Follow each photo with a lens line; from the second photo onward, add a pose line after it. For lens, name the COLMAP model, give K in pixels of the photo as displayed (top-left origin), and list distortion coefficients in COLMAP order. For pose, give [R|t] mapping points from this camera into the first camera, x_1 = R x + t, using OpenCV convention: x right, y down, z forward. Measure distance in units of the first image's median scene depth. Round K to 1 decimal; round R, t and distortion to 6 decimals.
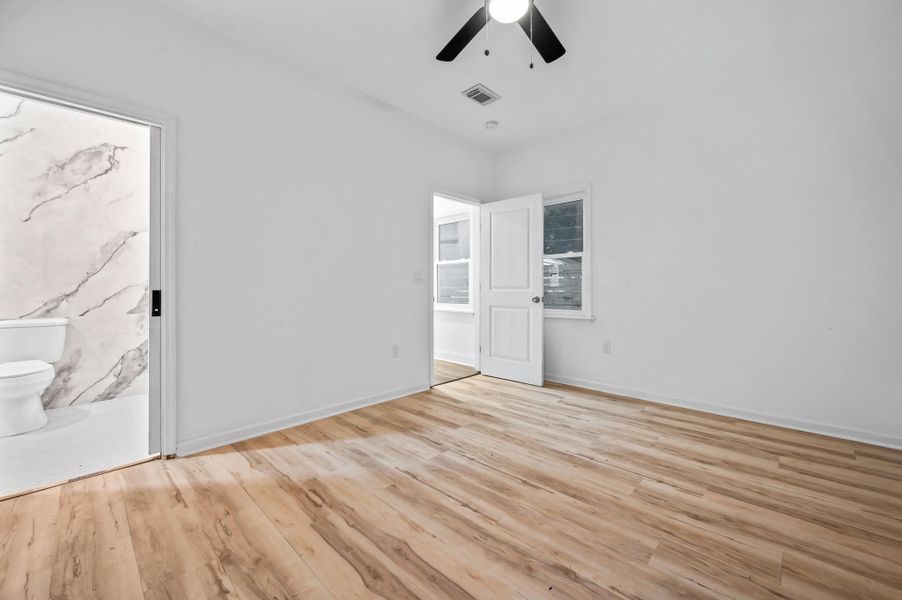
lens RADIAL K [[358.2, 0, 451.5], [0, 358.2, 293.3], [0, 0, 1]] dist [0.000028, -0.000158]
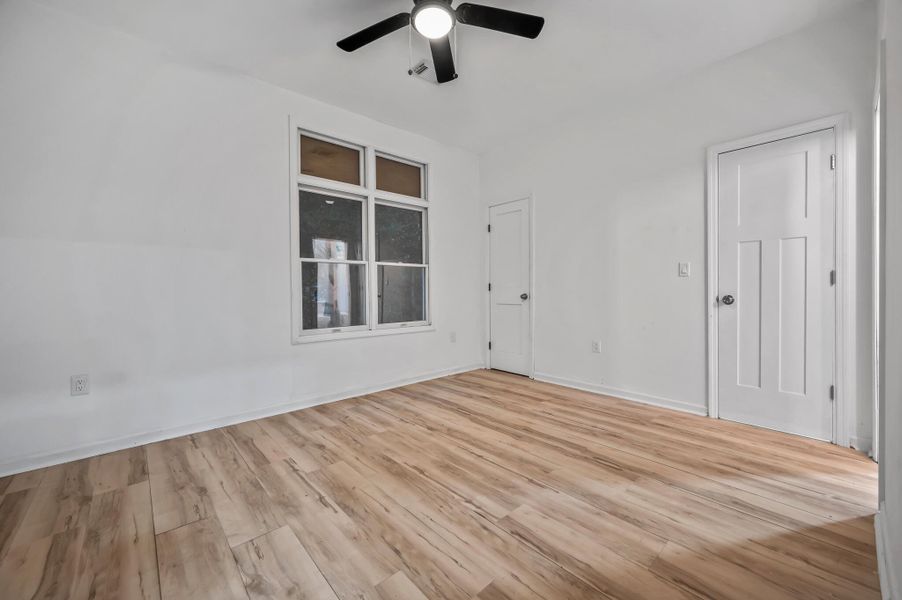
lens RADIAL K [[358.2, 0, 450.5], [0, 358.2, 294.2], [0, 0, 1]] dist [0.000028, -0.000158]
pose [[-0.997125, 0.011779, 0.074858, 0.035810], [0.013861, 0.999530, 0.027353, -0.023155], [-0.074501, 0.028312, -0.996819, 2.002833]]
